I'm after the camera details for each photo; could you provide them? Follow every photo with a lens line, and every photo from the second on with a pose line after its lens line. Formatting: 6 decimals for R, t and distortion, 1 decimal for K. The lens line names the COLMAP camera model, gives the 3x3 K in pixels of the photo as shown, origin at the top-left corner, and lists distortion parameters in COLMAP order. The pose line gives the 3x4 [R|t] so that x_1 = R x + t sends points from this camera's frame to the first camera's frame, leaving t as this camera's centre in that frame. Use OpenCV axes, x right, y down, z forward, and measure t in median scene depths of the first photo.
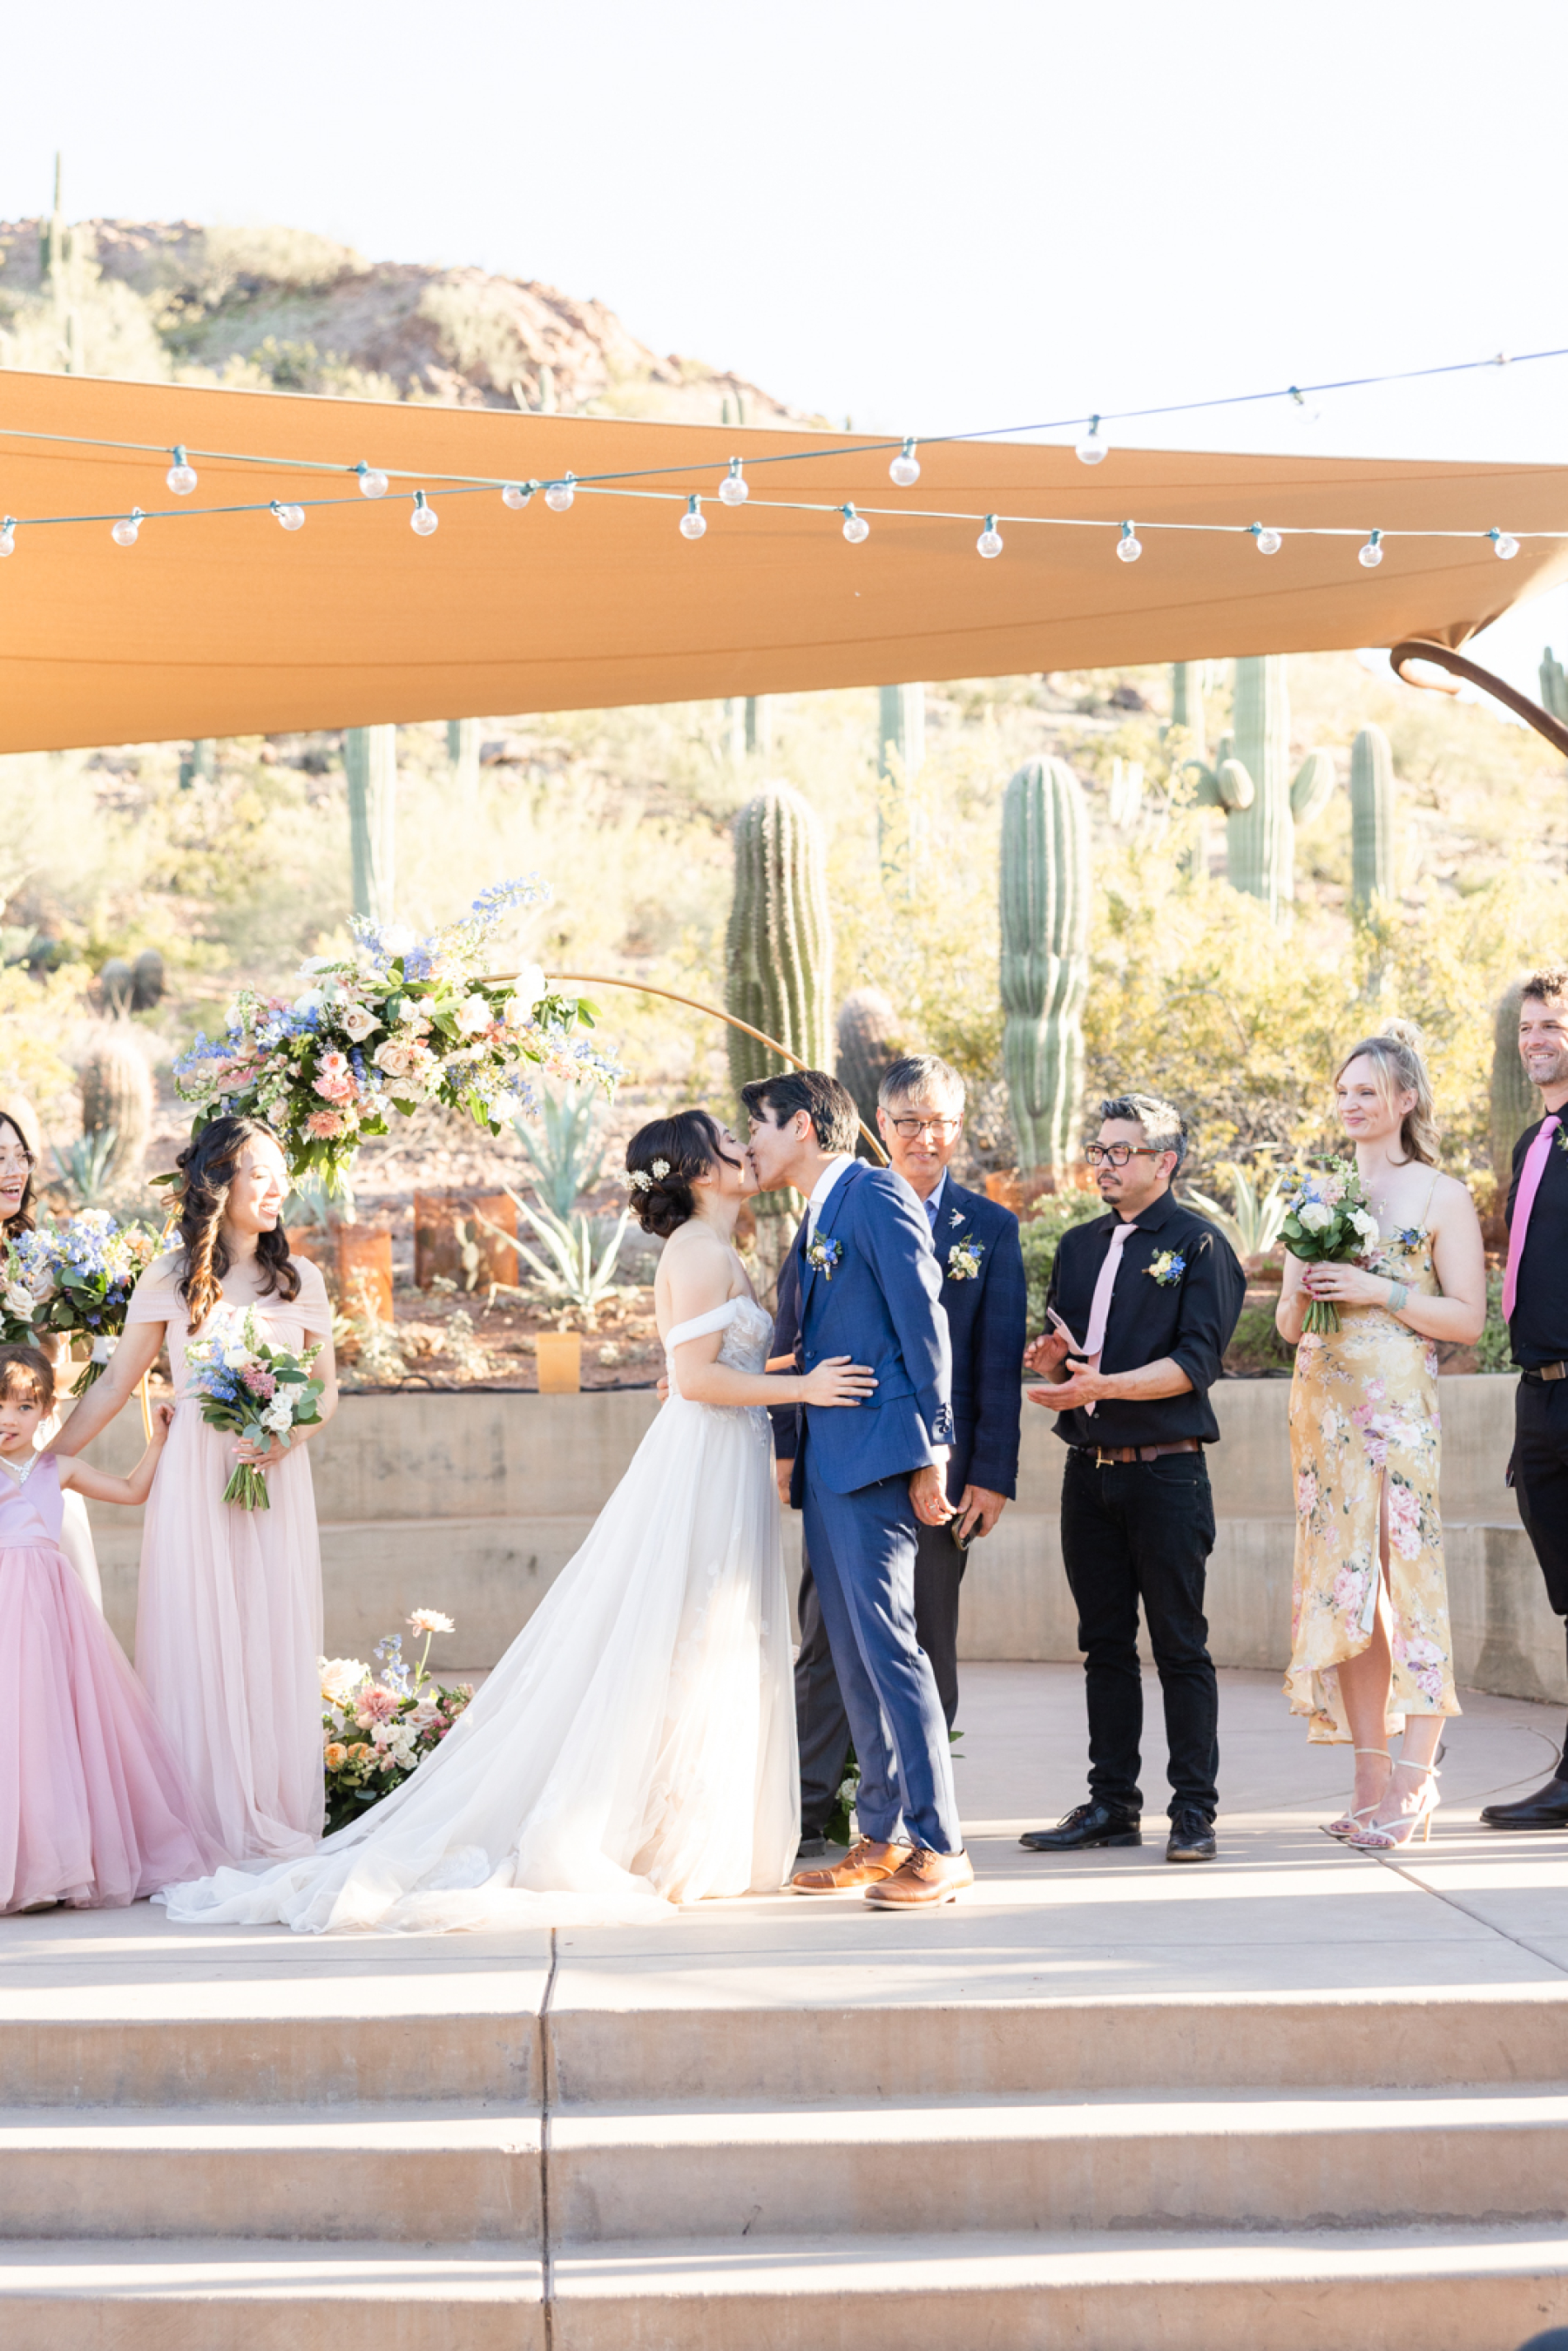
lens RADIAL K [[4699.7, 0, 793.3], [0, 4699.7, 1249.4], [0, 0, 1]] dist [0.416596, -5.723800]
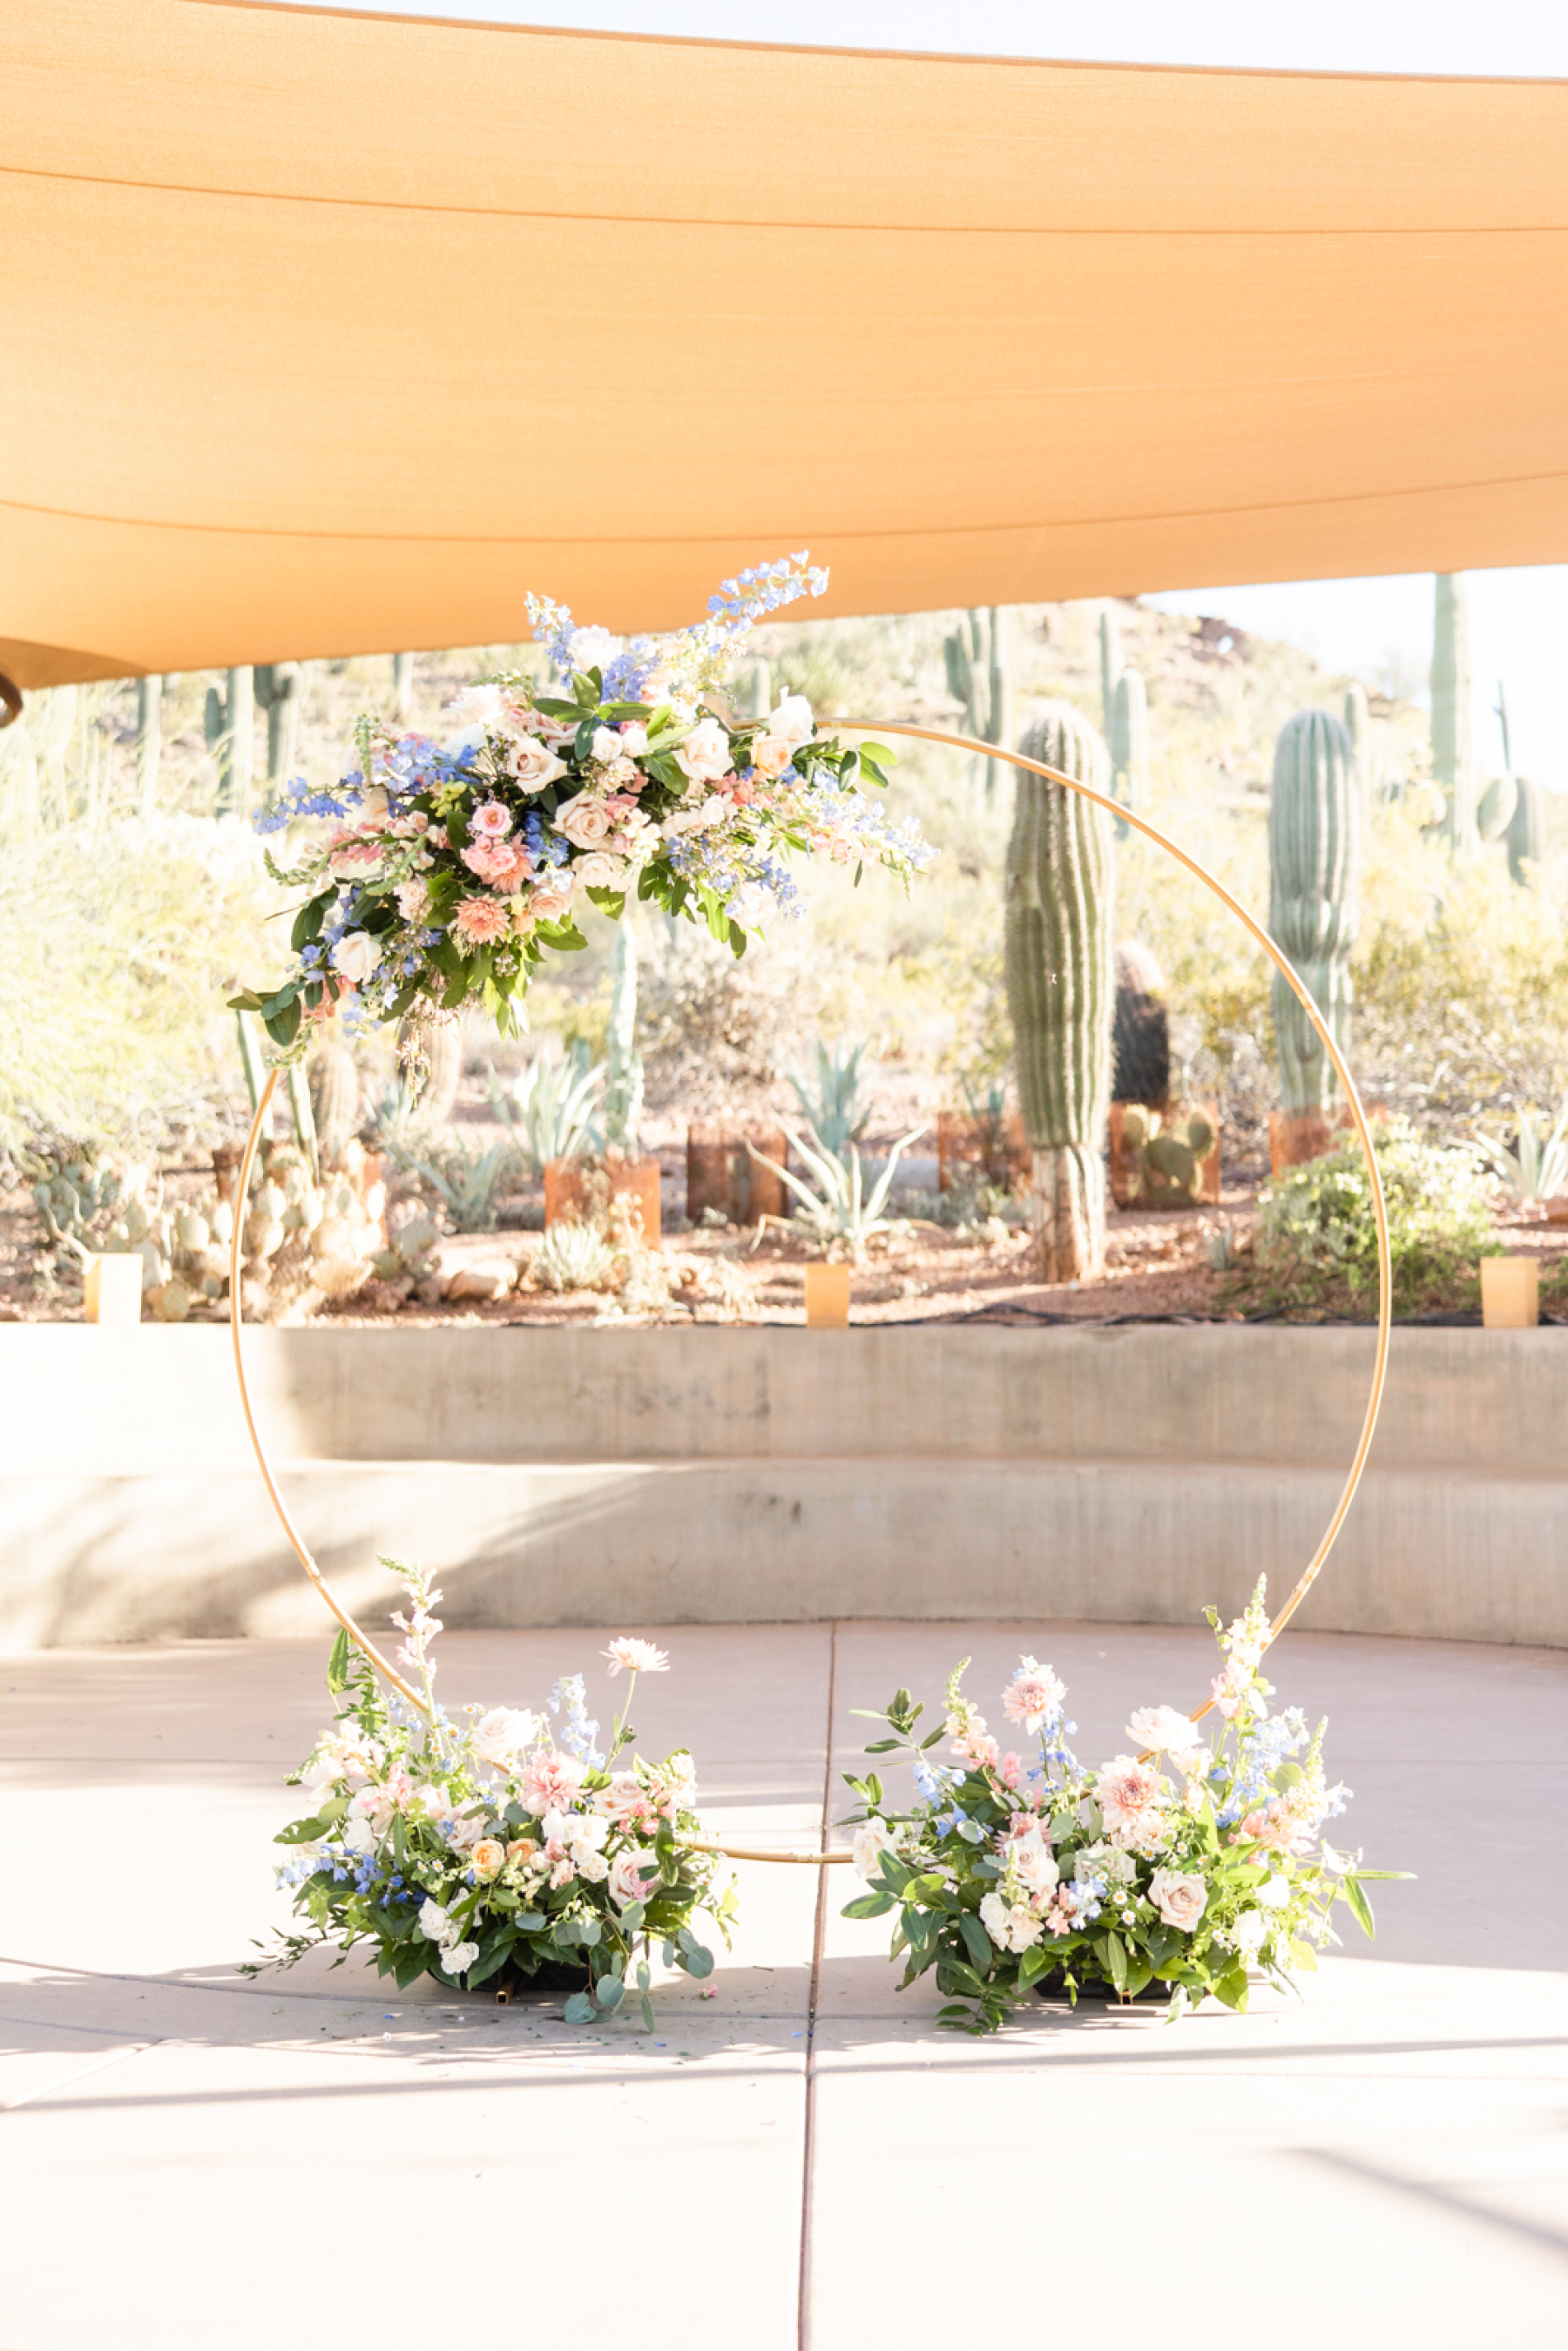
lens RADIAL K [[2554.2, 0, 784.0], [0, 2554.2, 1175.5], [0, 0, 1]] dist [-0.008795, 0.021214]
pose [[0.997552, 0.013732, -0.068567, -0.022945], [-0.015723, 0.999468, -0.028589, 0.014298], [0.068138, 0.029597, 0.997237, 0.472693]]
